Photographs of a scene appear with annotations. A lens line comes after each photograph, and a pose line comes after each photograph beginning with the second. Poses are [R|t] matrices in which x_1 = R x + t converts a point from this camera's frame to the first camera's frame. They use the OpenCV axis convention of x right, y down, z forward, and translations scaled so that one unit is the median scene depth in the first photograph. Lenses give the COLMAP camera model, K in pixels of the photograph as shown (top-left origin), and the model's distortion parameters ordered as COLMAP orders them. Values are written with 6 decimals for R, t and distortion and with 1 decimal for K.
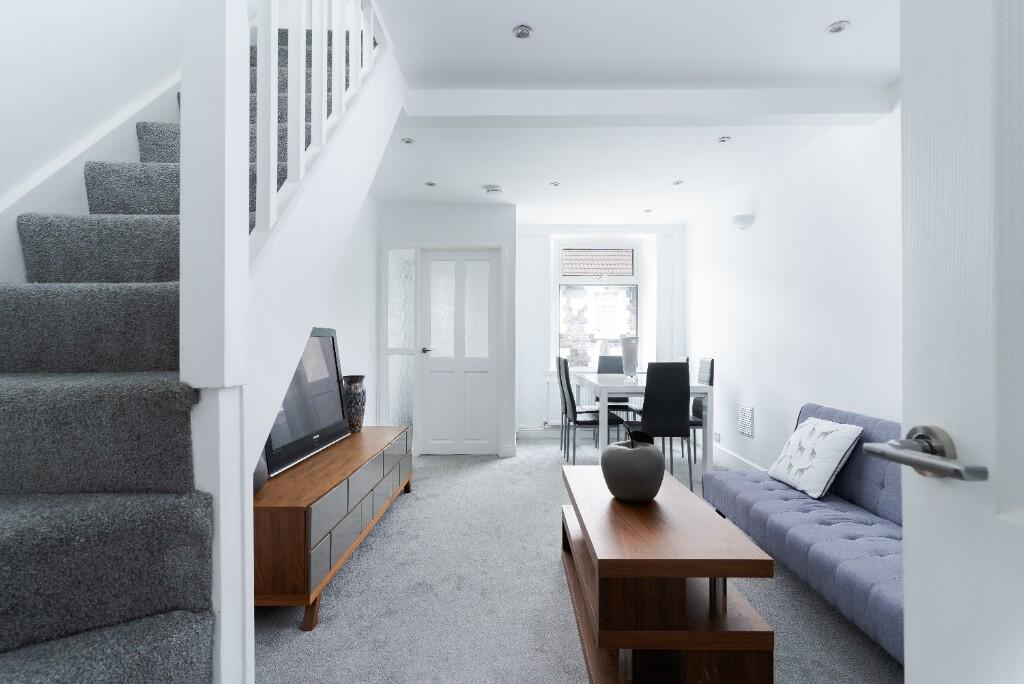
lens RADIAL K [[497.7, 0, 513.3], [0, 497.7, 346.0], [0, 0, 1]] dist [0.004394, -0.000862]
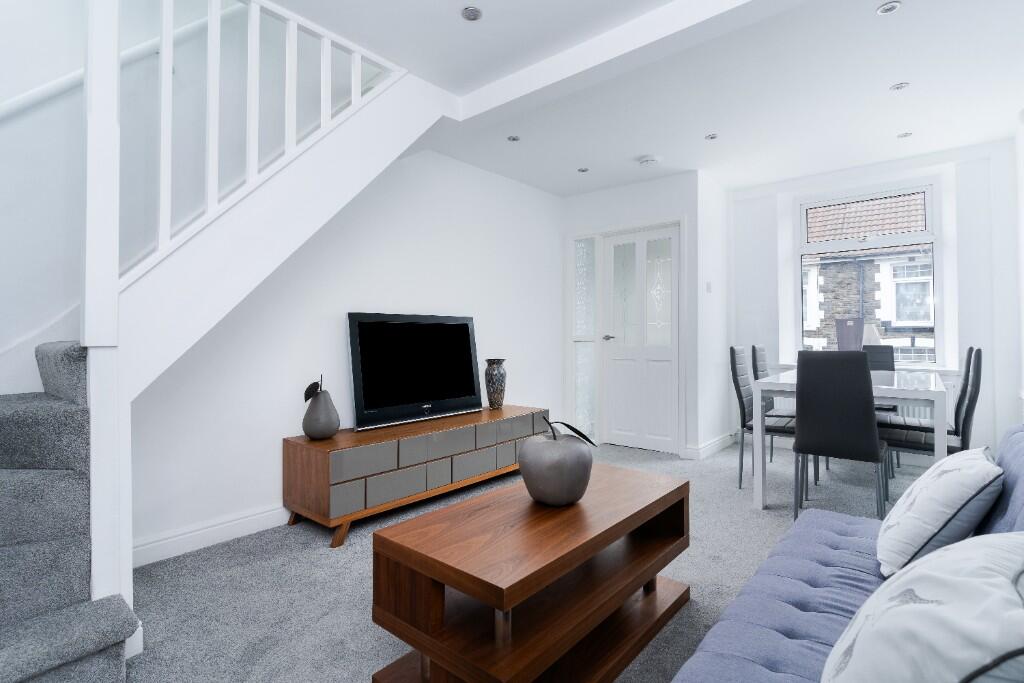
lens RADIAL K [[497.7, 0, 507.8], [0, 497.7, 333.3], [0, 0, 1]] dist [0.004394, -0.000862]
pose [[0.755708, -0.009353, -0.654842, 0.421433], [0.001784, 0.999924, -0.012222, 0.016150], [0.654906, 0.008068, 0.755667, 0.167843]]
